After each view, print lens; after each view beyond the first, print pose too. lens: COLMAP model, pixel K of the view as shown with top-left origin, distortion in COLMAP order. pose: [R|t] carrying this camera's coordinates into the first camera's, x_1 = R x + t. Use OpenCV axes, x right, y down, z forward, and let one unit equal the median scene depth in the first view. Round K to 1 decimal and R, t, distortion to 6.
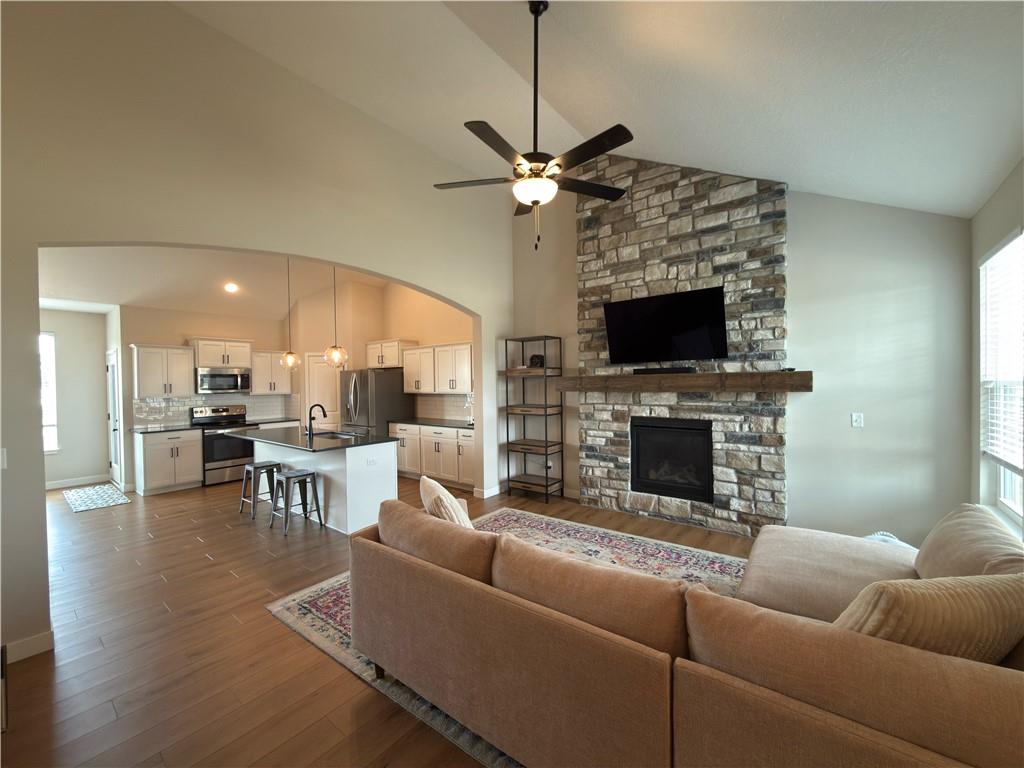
lens RADIAL K [[407.4, 0, 511.4], [0, 407.4, 385.8], [0, 0, 1]] dist [-0.000032, -0.000109]
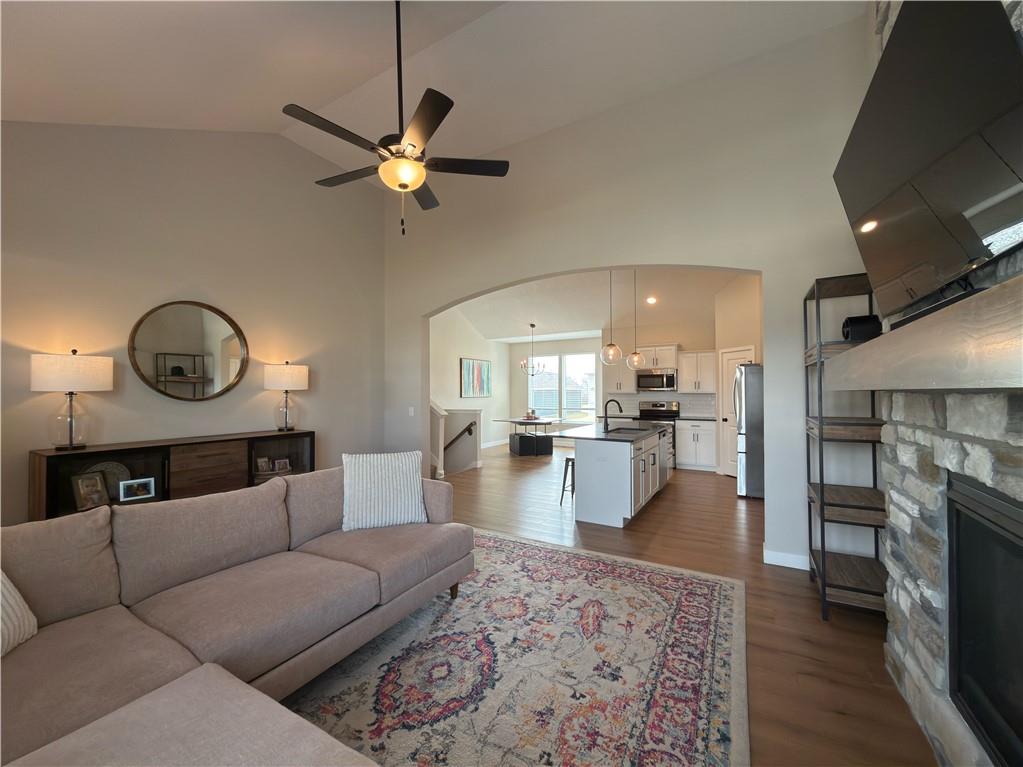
lens RADIAL K [[407.0, 0, 510.9], [0, 407.0, 385.3], [0, 0, 1]] dist [-0.000032, -0.000109]
pose [[0.134534, -0.001615, -0.990908, 0.603793], [-0.009129, 0.999954, -0.002869, 0.014006], [0.990867, 0.009431, 0.134513, 0.645075]]
